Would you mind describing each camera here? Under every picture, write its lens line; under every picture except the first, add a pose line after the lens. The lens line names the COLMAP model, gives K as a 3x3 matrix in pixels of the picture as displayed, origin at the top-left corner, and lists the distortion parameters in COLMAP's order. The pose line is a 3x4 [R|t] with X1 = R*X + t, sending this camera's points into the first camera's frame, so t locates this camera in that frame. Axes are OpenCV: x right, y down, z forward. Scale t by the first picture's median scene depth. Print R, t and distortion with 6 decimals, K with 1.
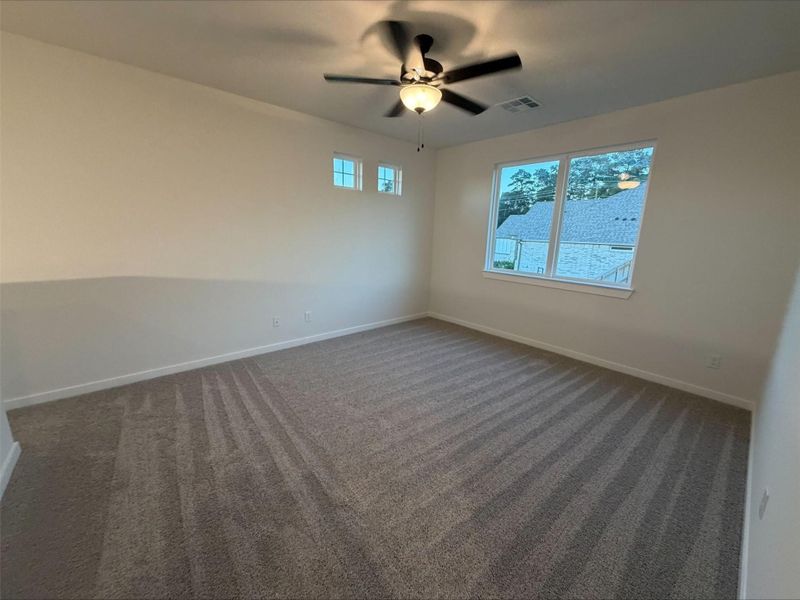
lens RADIAL K [[319.8, 0, 400.0], [0, 319.8, 300.0], [0, 0, 1]] dist [-0.000277, 0.000010]
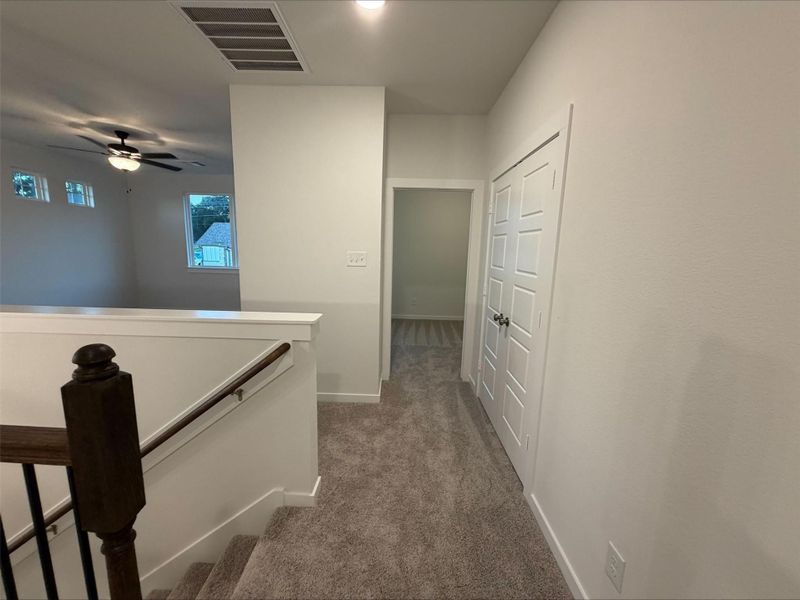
lens RADIAL K [[319.8, 0, 400.0], [0, 319.8, 300.0], [0, 0, 1]] dist [-0.000277, 0.000010]
pose [[0.674912, -0.133138, 0.725788, -0.109143], [0.149538, 0.987857, 0.042155, 0.099230], [-0.722587, 0.080082, 0.686625, -0.467930]]
